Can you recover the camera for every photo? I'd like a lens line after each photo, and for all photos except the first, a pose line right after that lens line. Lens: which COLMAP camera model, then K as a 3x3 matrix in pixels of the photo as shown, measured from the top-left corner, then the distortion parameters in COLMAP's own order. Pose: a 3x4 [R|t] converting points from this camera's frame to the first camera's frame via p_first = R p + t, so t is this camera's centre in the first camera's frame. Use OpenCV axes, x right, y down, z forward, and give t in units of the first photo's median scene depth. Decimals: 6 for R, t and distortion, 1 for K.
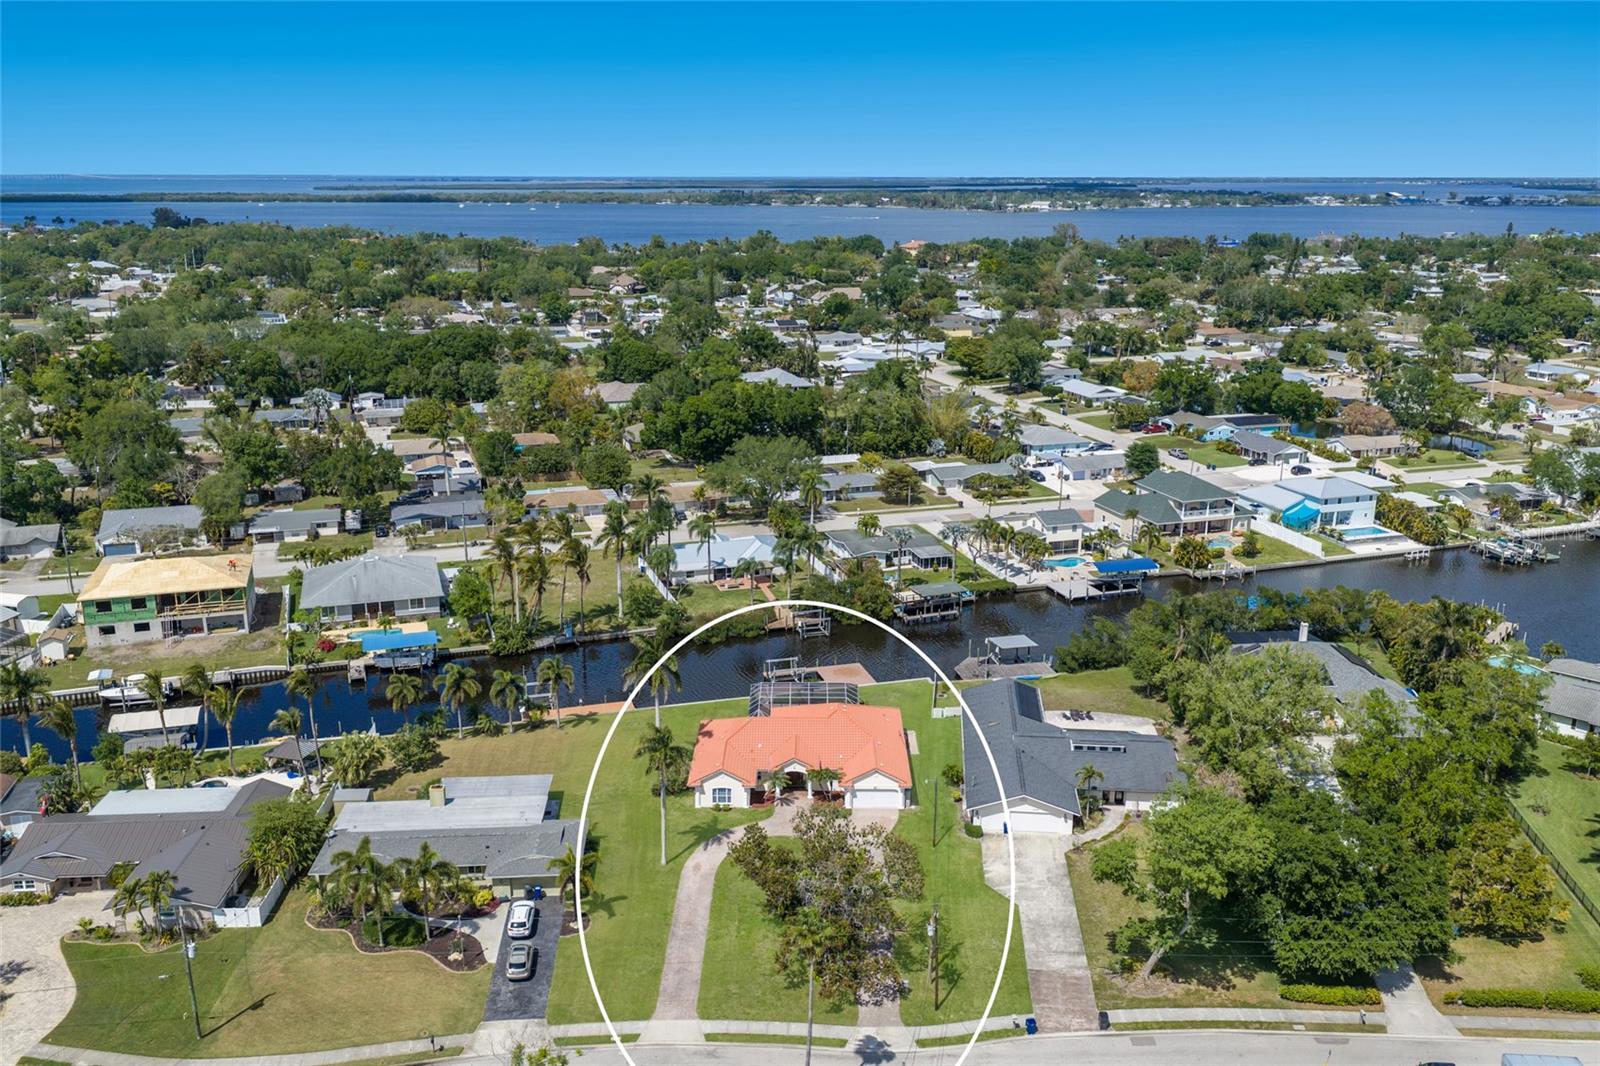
lens RADIAL K [[1337.1, 0, 800.0], [0, 1337.1, 533.0], [0, 0, 1]] dist [0.035658, -0.069792]
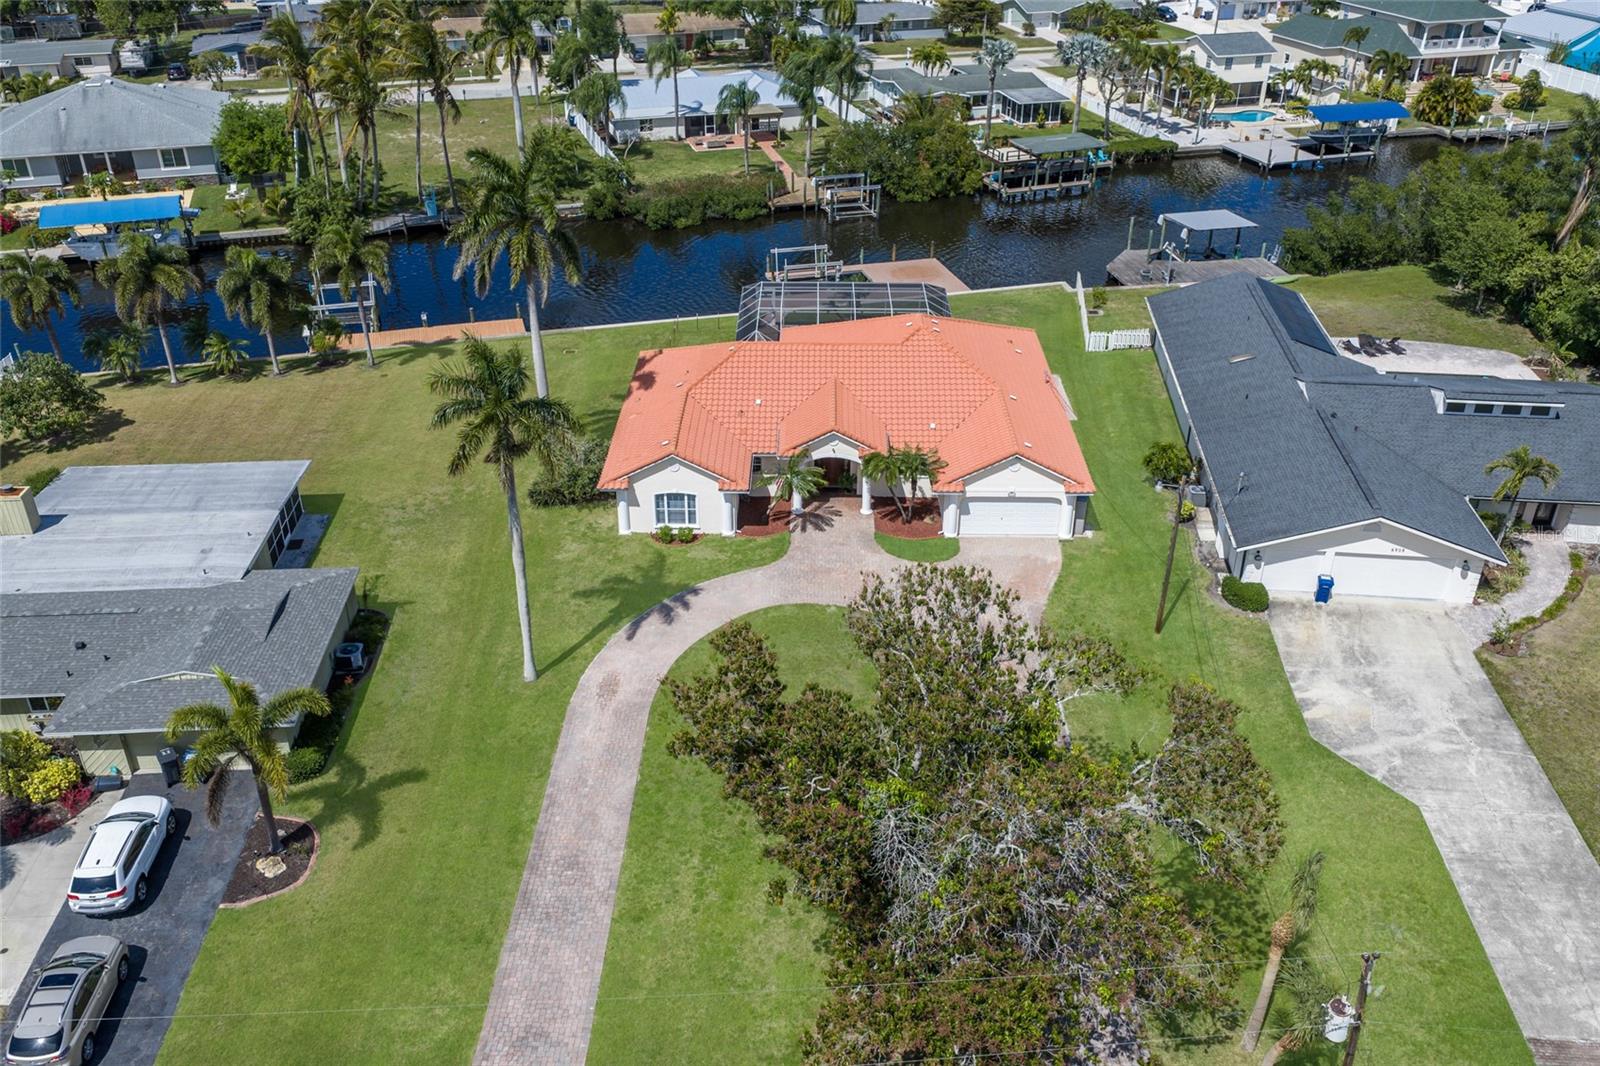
lens RADIAL K [[1329.2, 0, 800.0], [0, 1329.2, 533.0], [0, 0, 1]] dist [0.012567, -0.013028]
pose [[0.999989, 0.004354, -0.001664, -0.011089], [-0.003795, 0.967827, 0.251589, 0.066316], [0.002706, -0.251580, 0.967833, 0.413045]]
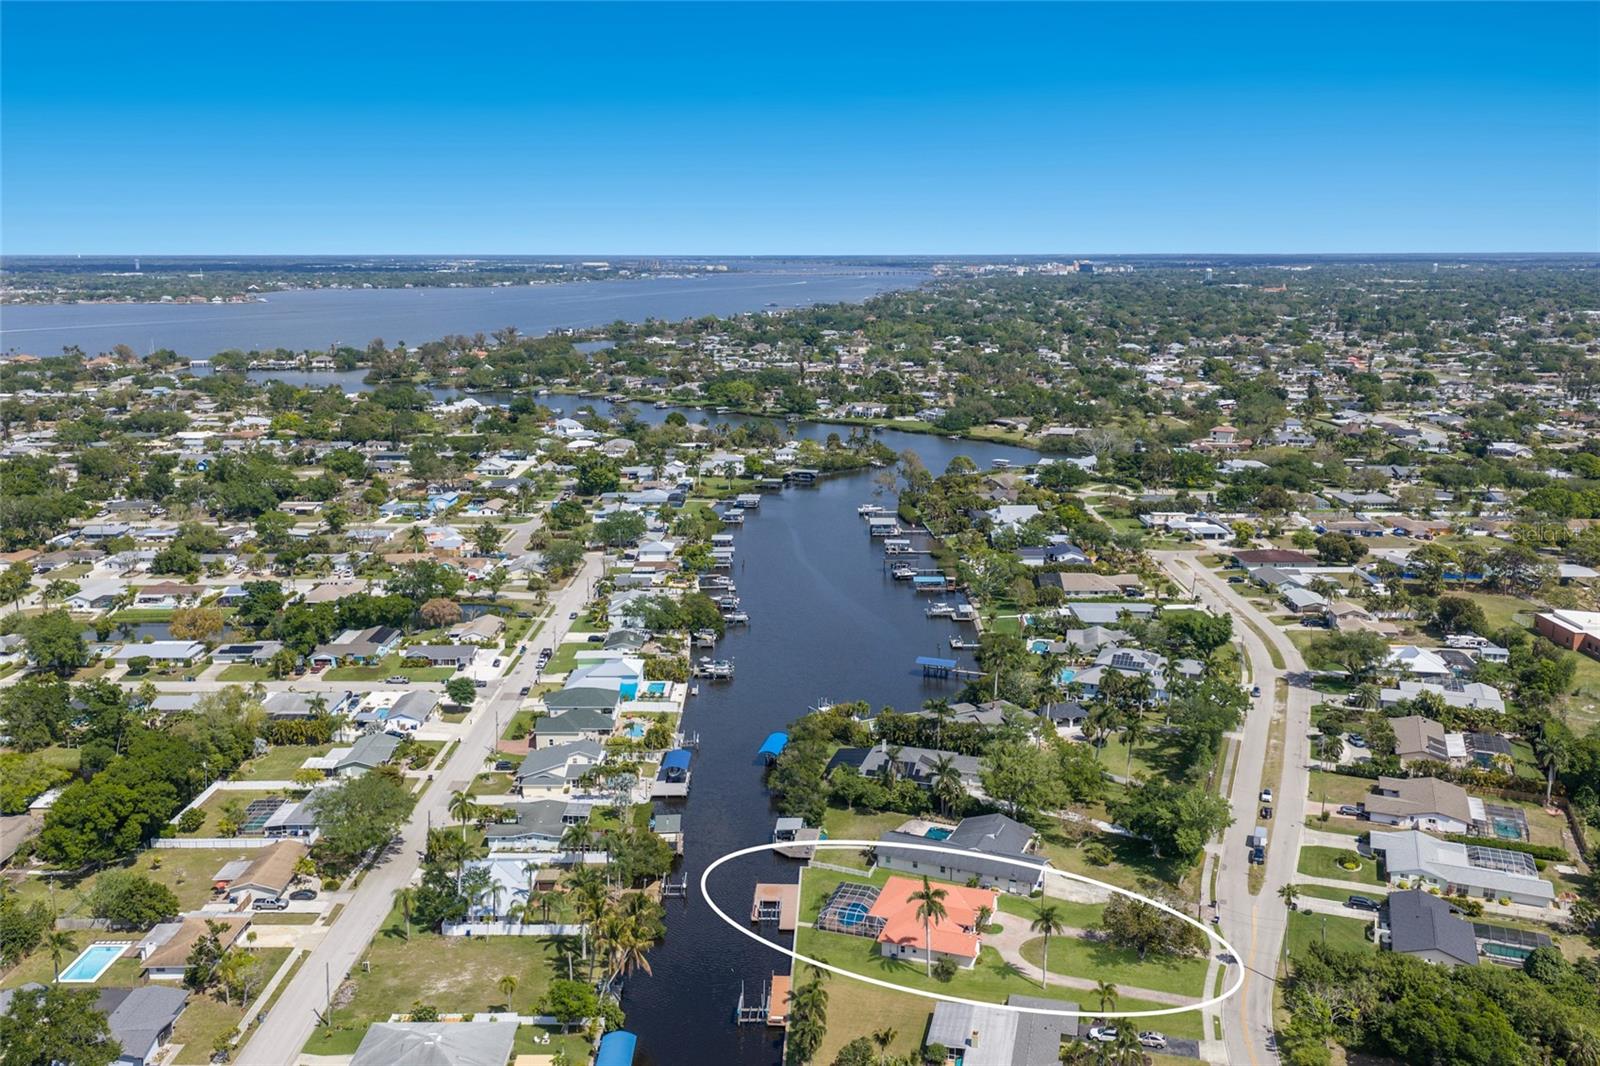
lens RADIAL K [[1334.0, 0, 800.0], [0, 1334.0, 533.0], [0, 0, 1]] dist [0.054094, -0.065873]
pose [[0.307236, -0.202290, 0.929884, -1.119989], [0.250116, 0.959957, 0.126193, -0.401965], [-0.918177, 0.193808, 0.345529, 0.401708]]
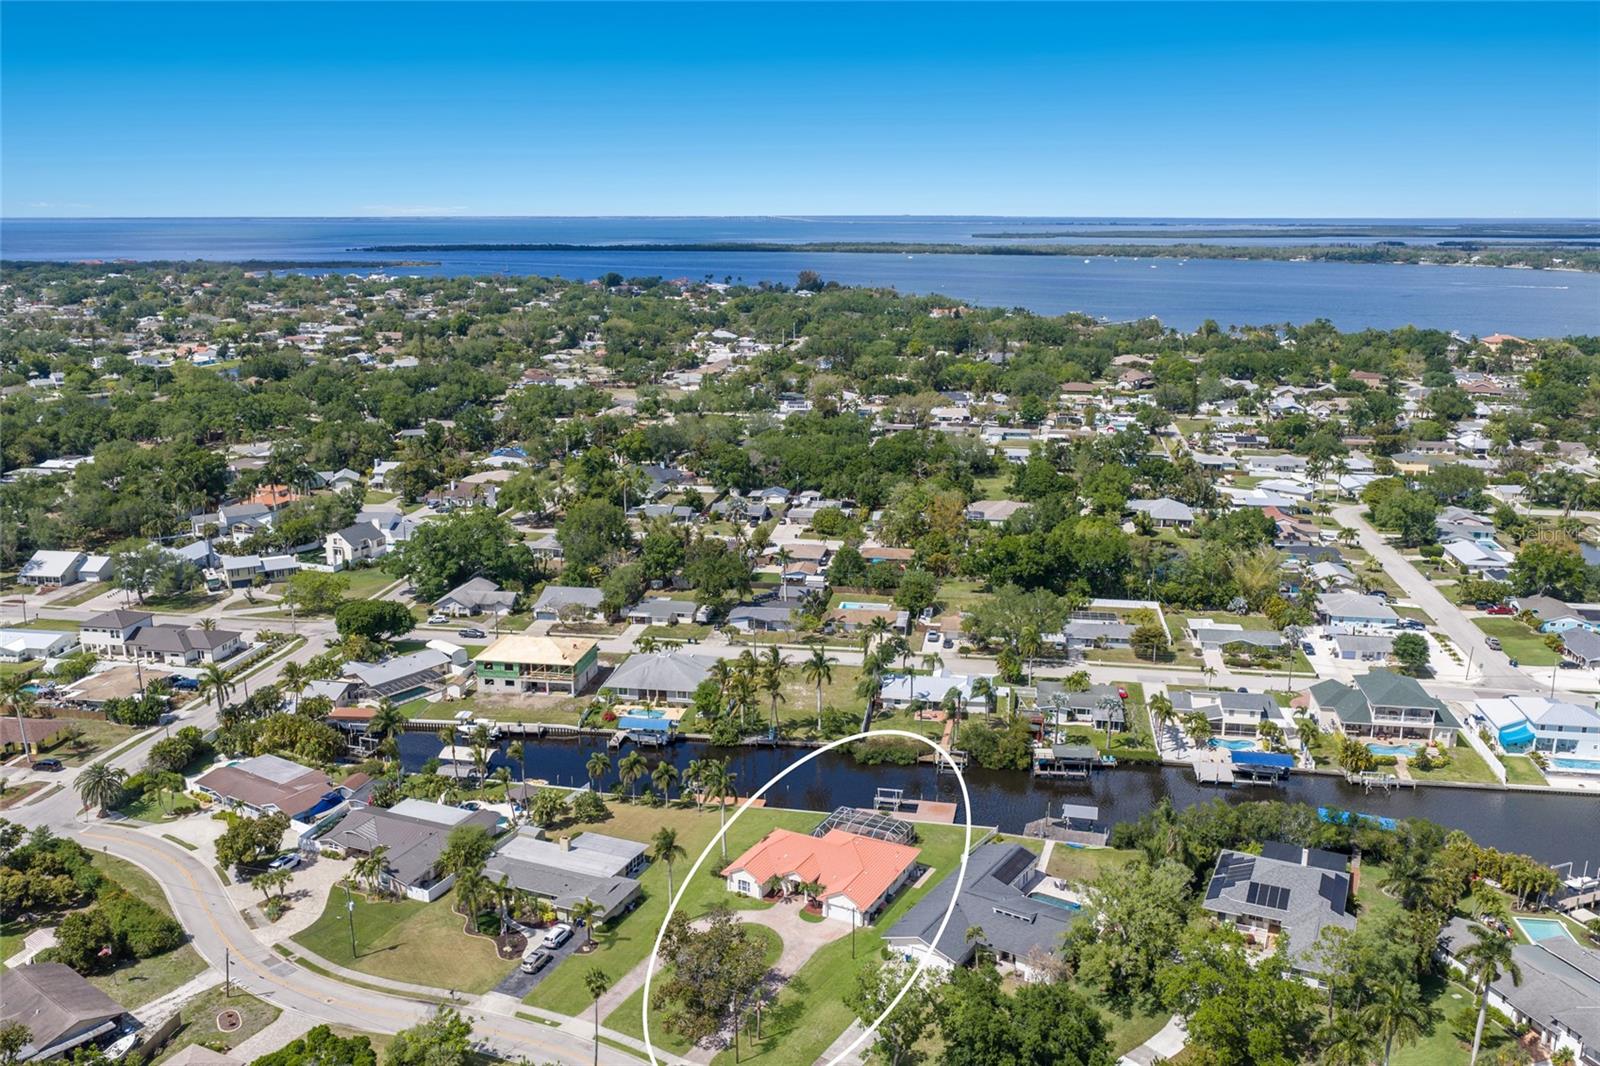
lens RADIAL K [[1337.1, 0, 800.0], [0, 1337.1, 533.0], [0, 0, 1]] dist [0.035658, -0.069792]
pose [[0.888465, 0.106635, -0.446383, 0.428987], [-0.118392, 0.992966, 0.001563, -0.132574], [0.443410, 0.051459, 0.894840, -0.182112]]
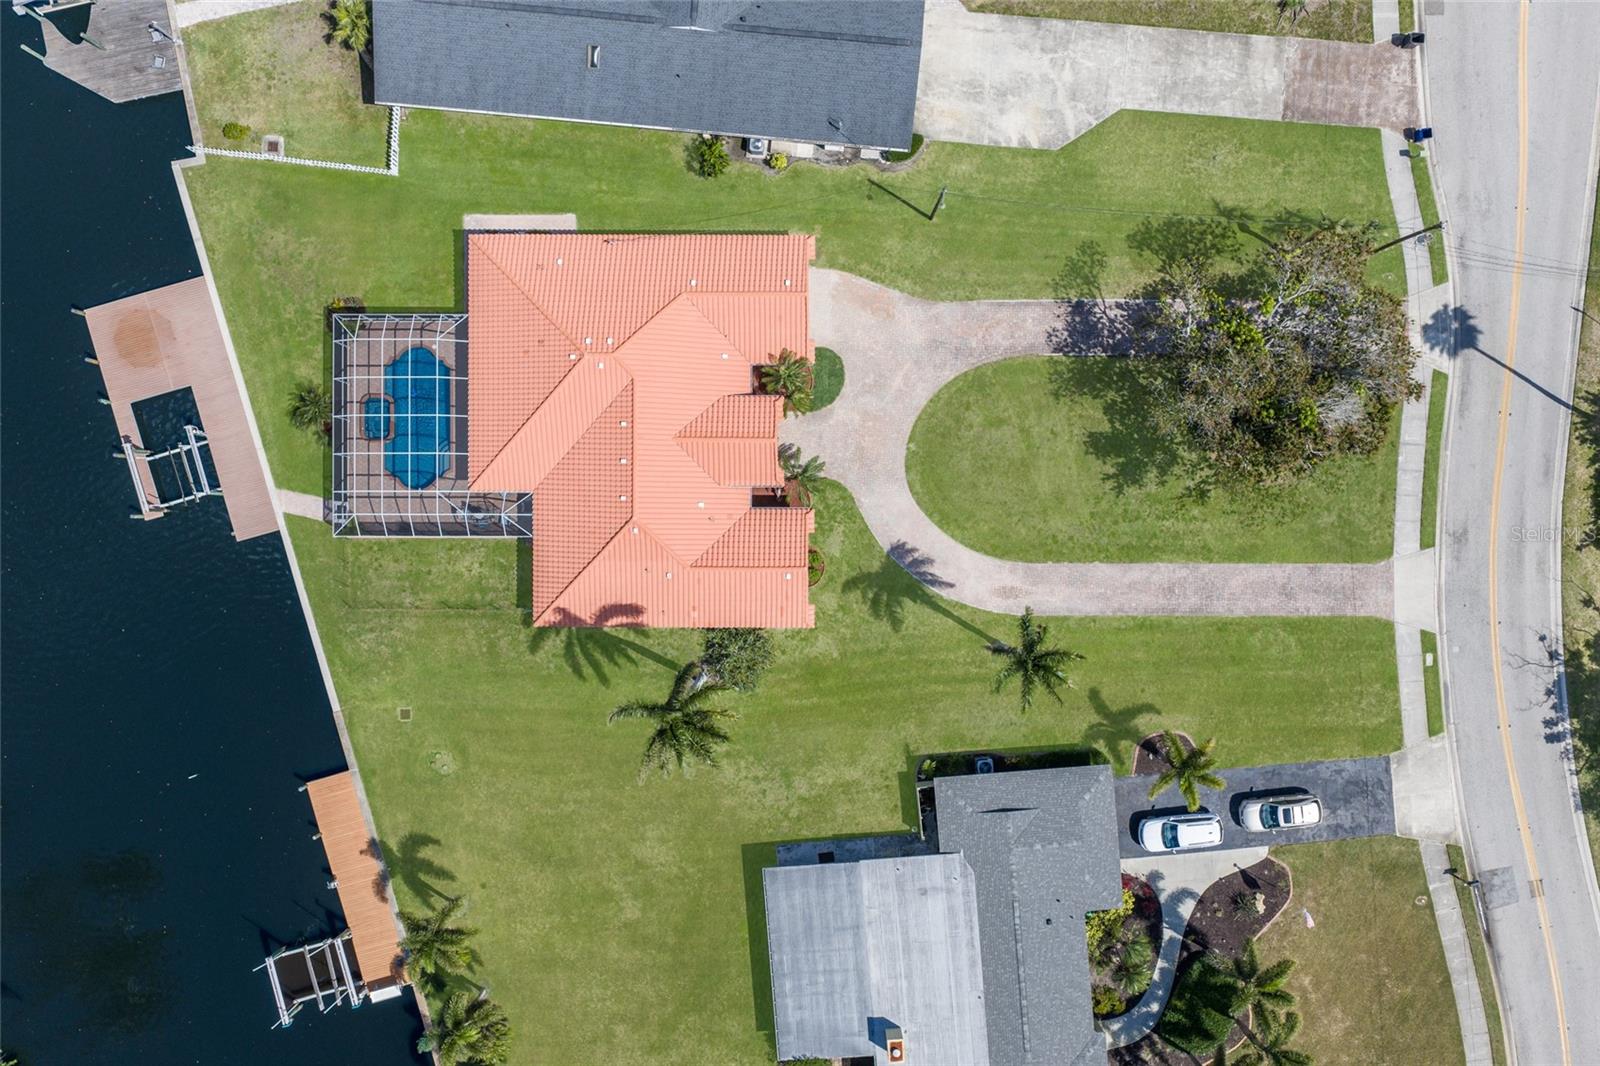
lens RADIAL K [[1337.1, 0, 800.0], [0, 1337.1, 533.0], [0, 0, 1]] dist [0.035658, -0.069792]
pose [[-0.007595, -0.999911, -0.010931, -0.027360], [0.270341, -0.012577, 0.962682, -0.270514], [-0.962735, 0.004357, 0.270413, 0.625386]]
